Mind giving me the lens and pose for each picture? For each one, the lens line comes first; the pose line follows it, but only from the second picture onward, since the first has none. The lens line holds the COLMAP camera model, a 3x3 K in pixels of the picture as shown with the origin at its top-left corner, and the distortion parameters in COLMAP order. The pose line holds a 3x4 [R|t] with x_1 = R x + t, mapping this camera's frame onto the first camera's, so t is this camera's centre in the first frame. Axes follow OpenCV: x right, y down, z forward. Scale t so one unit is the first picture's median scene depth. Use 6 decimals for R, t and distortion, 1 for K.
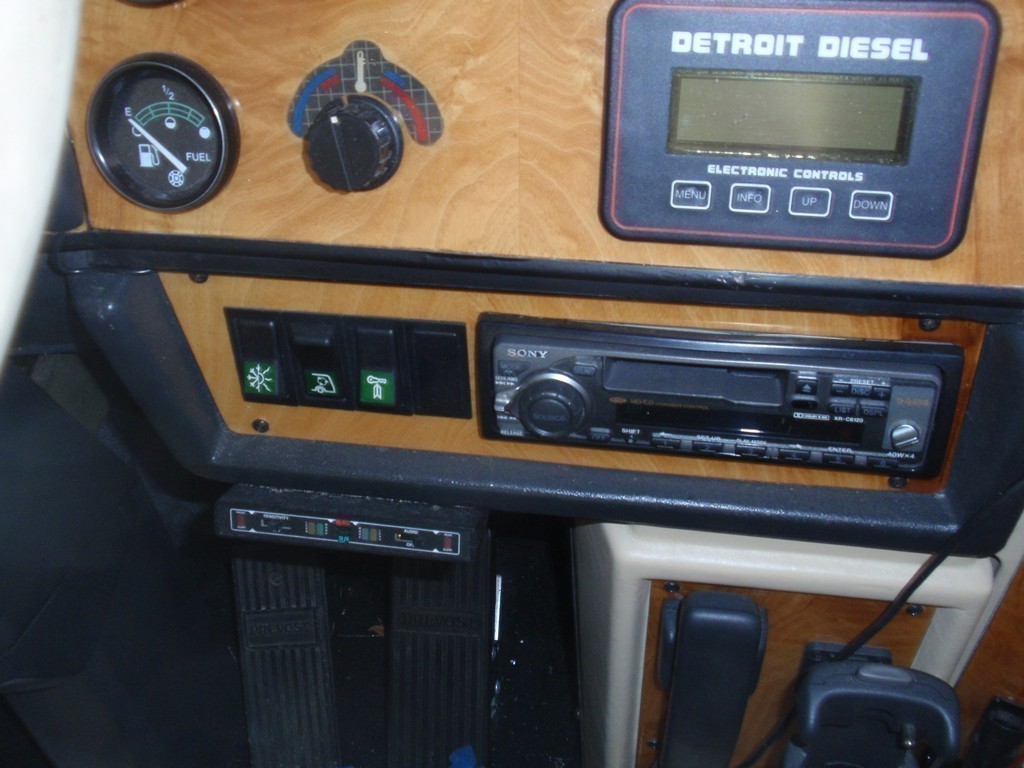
lens RADIAL K [[1153.3, 0, 512.0], [0, 1153.3, 384.0], [0, 0, 1]] dist [0.009703, 0.046983]
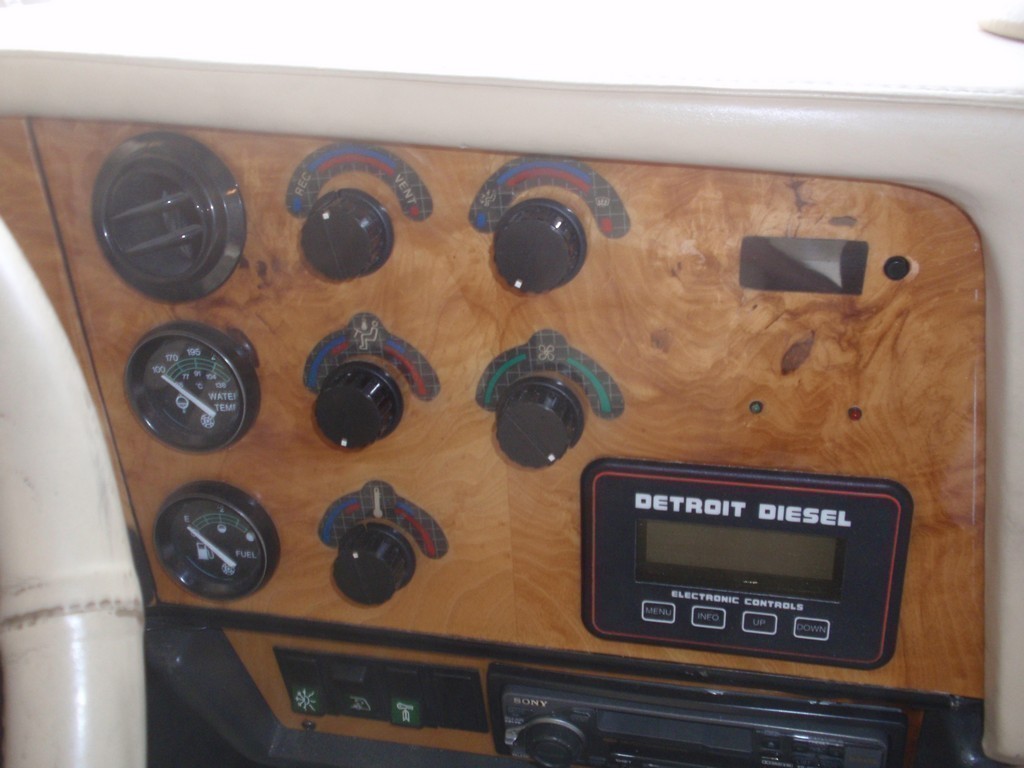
lens RADIAL K [[1153.3, 0, 512.0], [0, 1153.3, 384.0], [0, 0, 1]] dist [0.009703, 0.046983]
pose [[0.997752, -0.025219, -0.062092, 0.083433], [0.026908, 0.999286, 0.026516, -0.421013], [0.061379, -0.028127, 0.997718, -0.168470]]
